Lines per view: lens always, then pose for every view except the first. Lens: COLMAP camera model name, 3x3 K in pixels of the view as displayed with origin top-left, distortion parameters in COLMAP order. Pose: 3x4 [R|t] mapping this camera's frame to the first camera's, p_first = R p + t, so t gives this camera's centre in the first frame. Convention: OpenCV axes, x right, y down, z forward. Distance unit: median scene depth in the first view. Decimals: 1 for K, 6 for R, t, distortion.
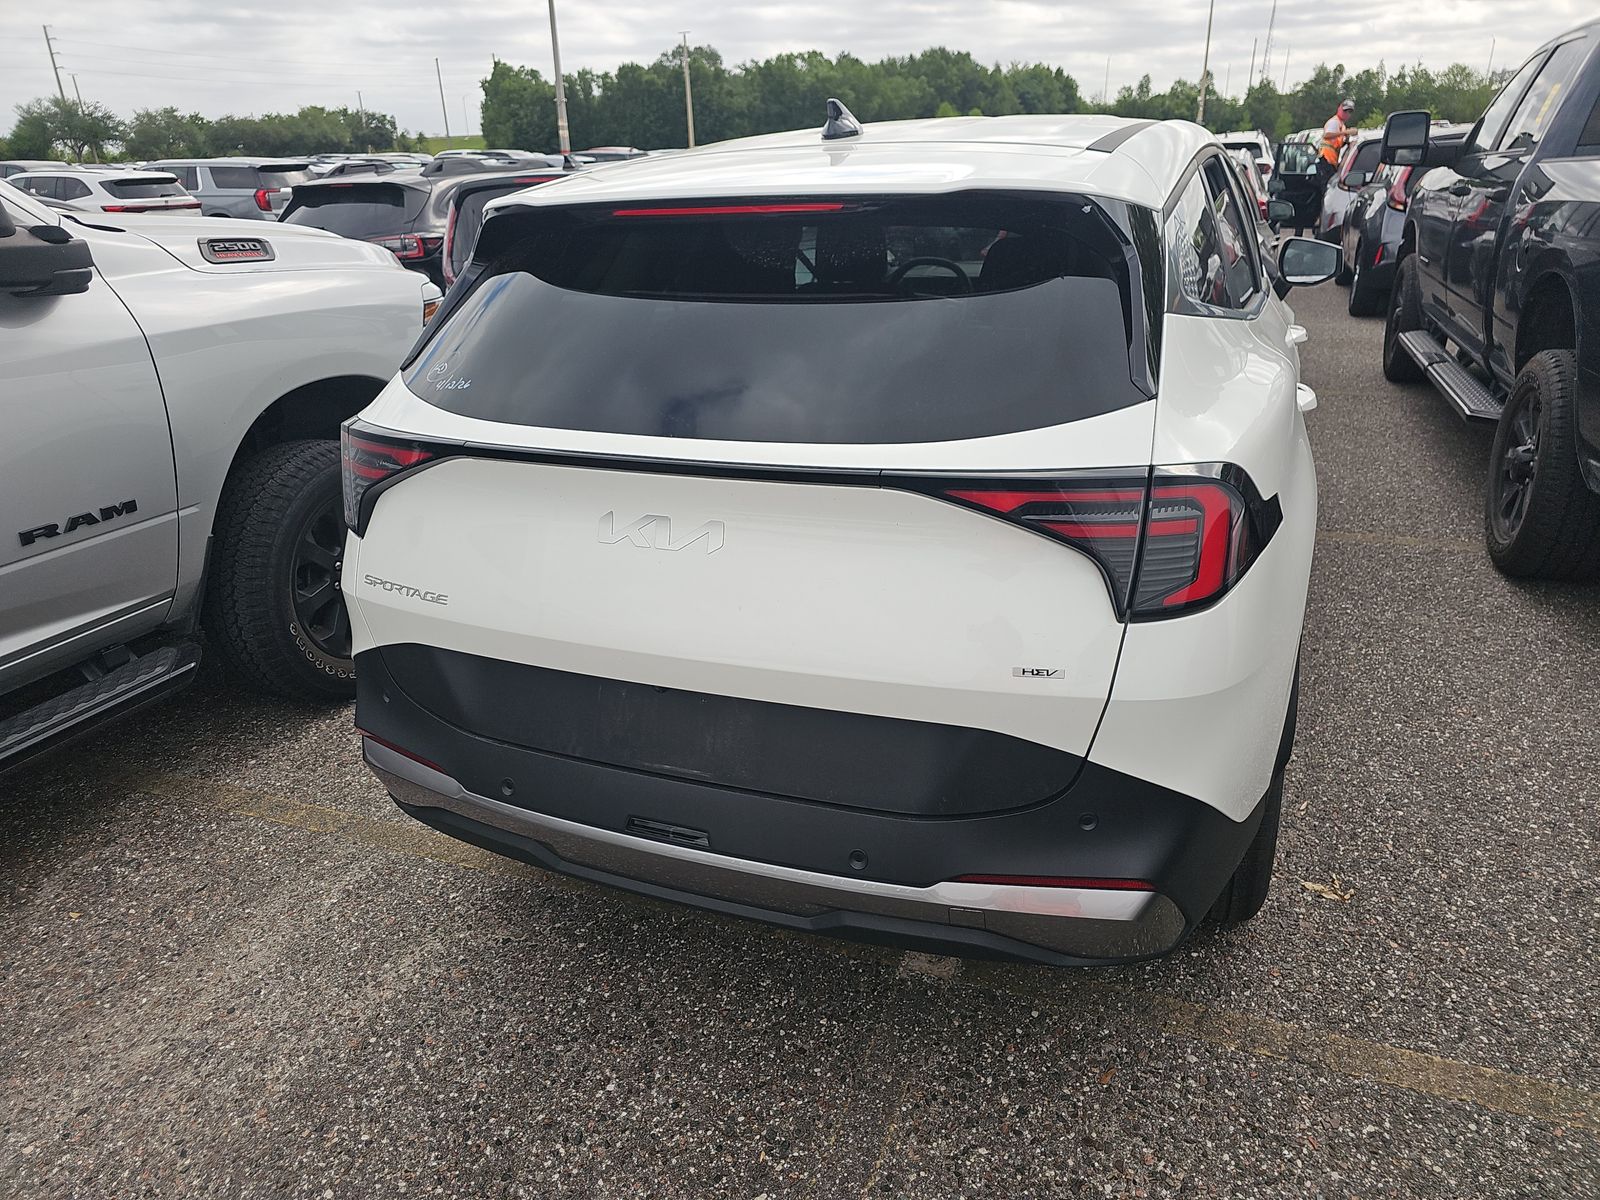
lens RADIAL K [[1068.5, 0, 813.1], [0, 1068.5, 608.5], [0, 0, 1]] dist [0.024998, -0.007115]
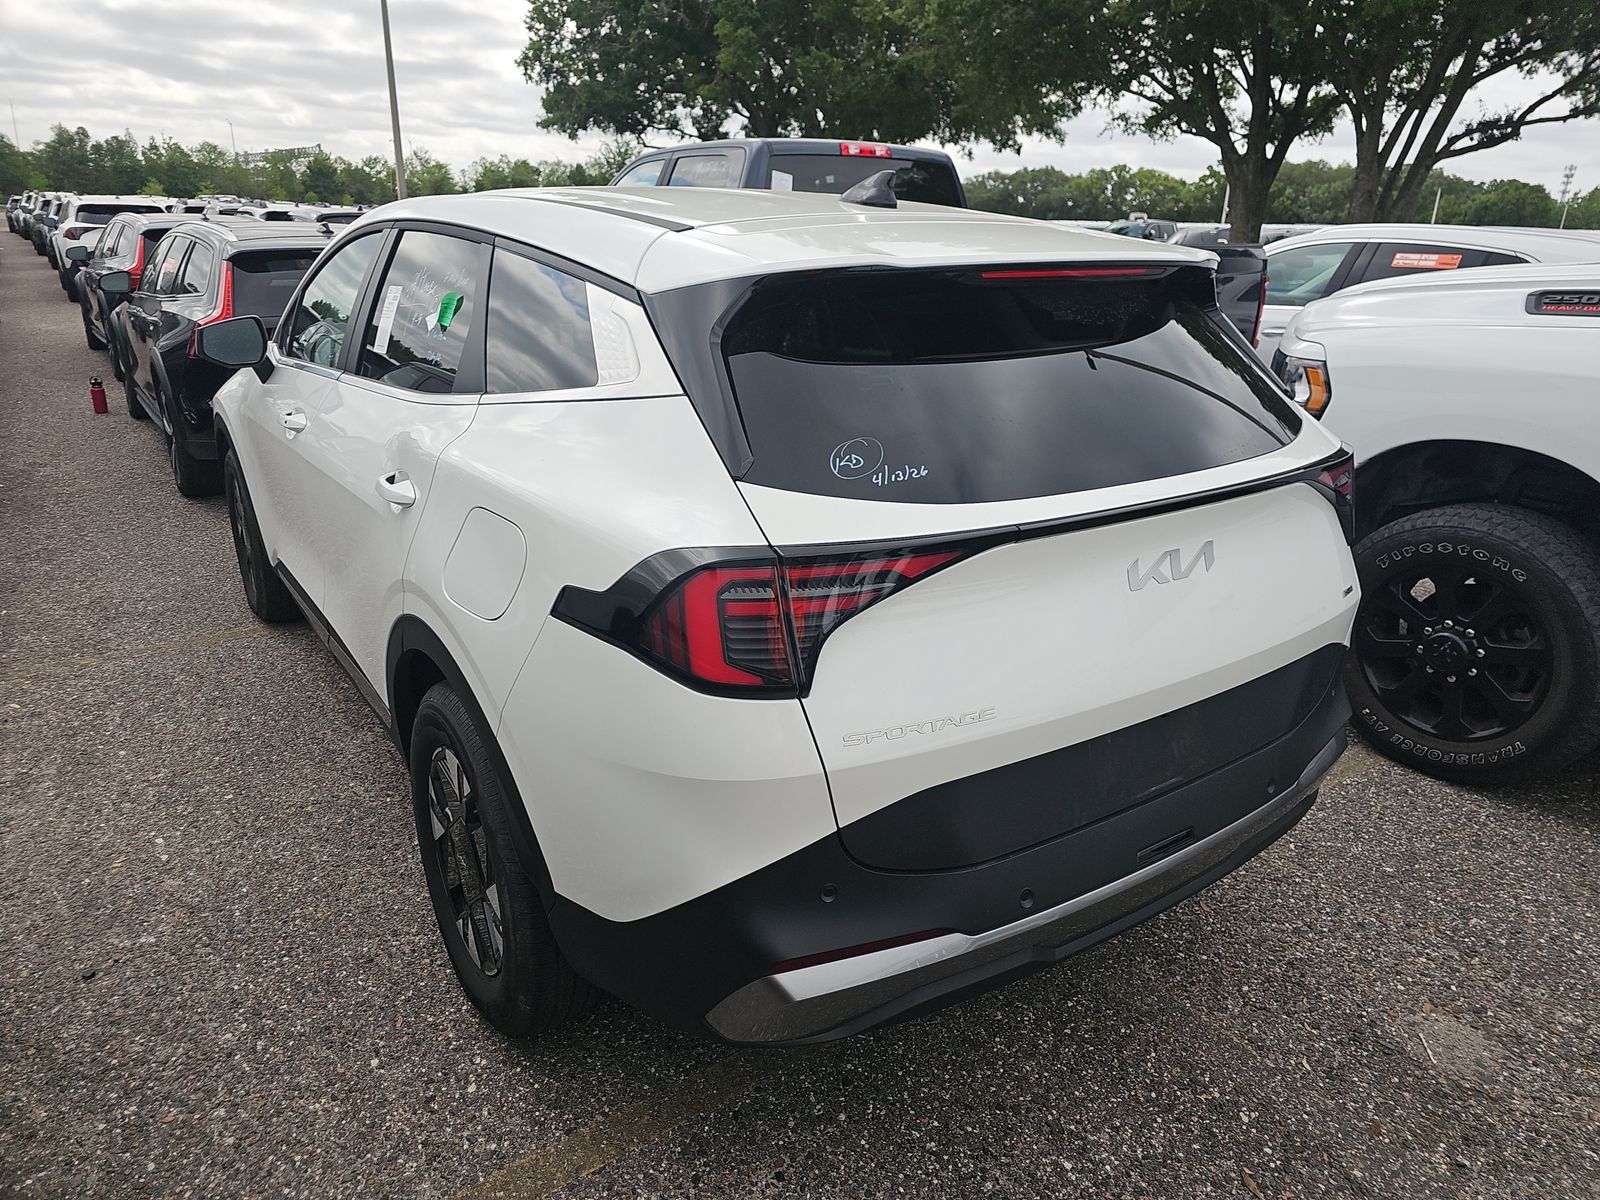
lens RADIAL K [[1068.5, 0, 813.1], [0, 1068.5, 608.5], [0, 0, 1]] dist [0.024998, -0.007115]
pose [[0.540913, -0.245689, 0.804394, -0.804873], [0.291838, 0.951792, 0.094463, -0.157367], [-0.788824, 0.183657, 0.586538, 0.432992]]
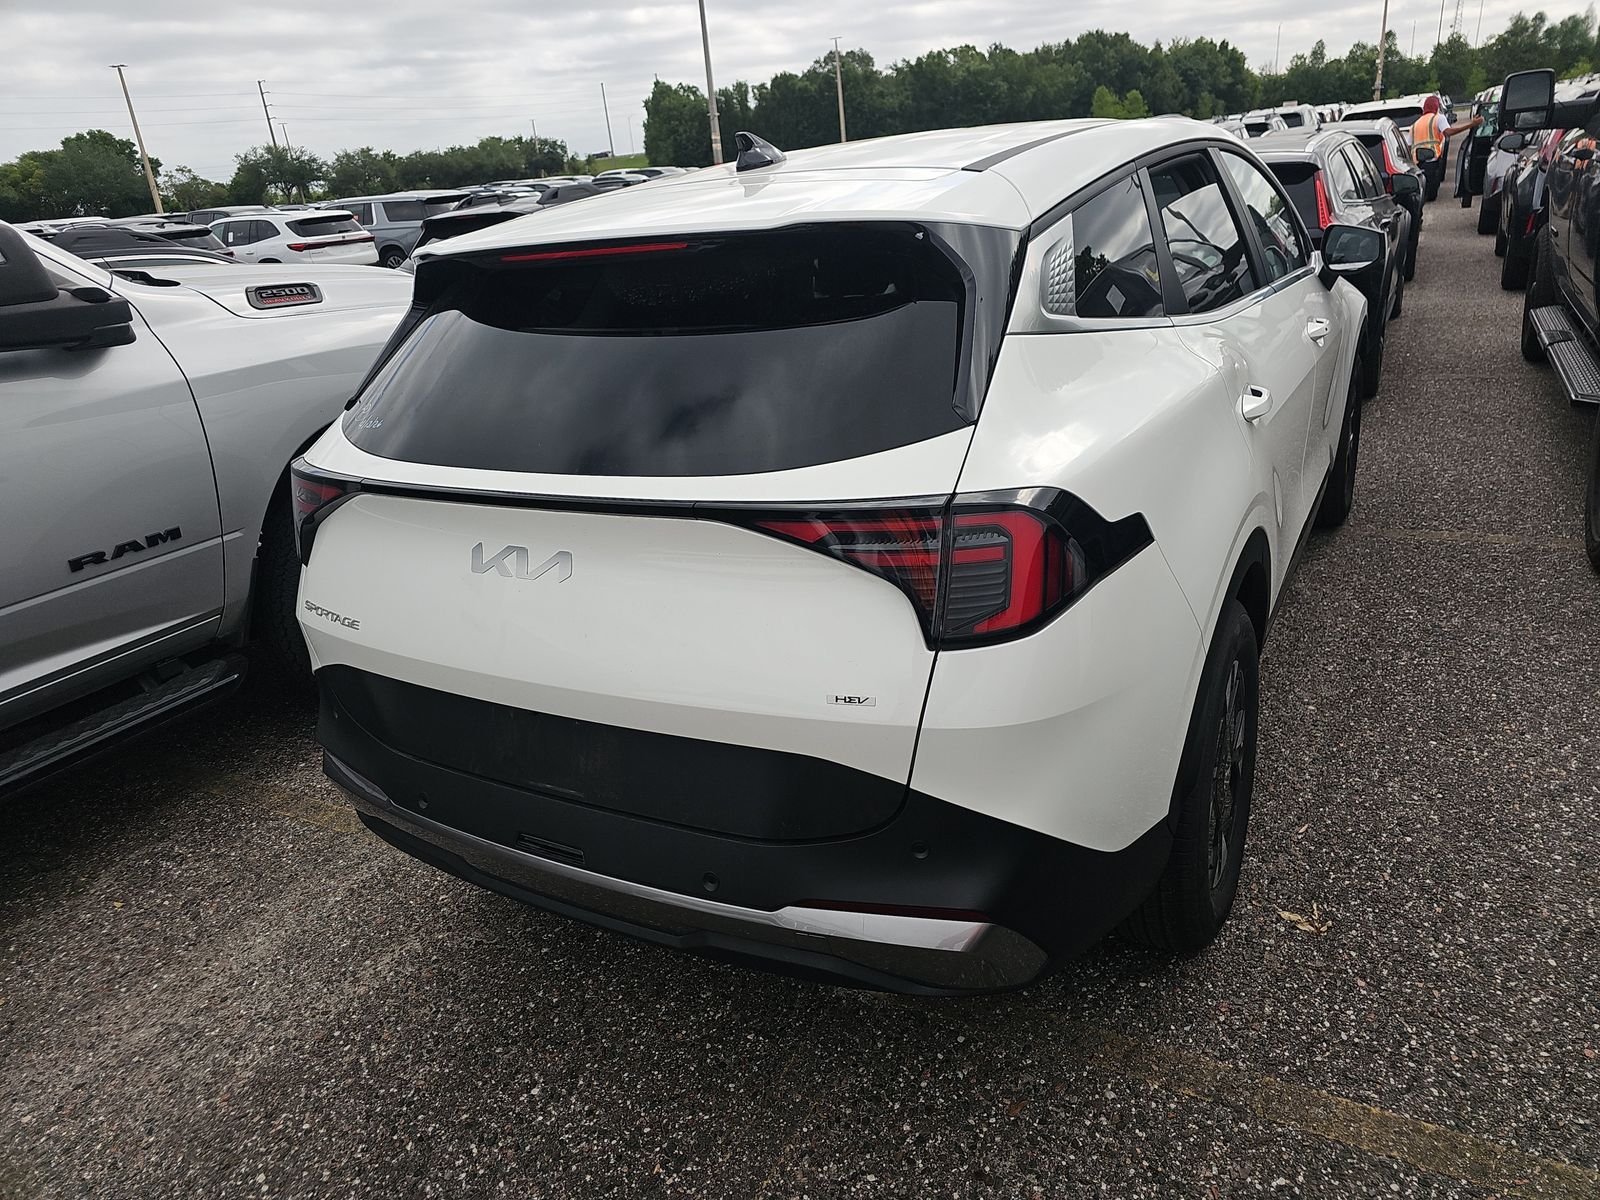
lens RADIAL K [[1071.7, 0, 824.0], [0, 1071.7, 584.3], [0, 0, 1]] dist [0.024849, -0.006441]
pose [[0.989841, -0.010033, -0.141821, 0.199753], [0.007394, 0.999790, -0.019122, -0.018203], [0.141984, 0.017880, 0.989708, -0.000277]]
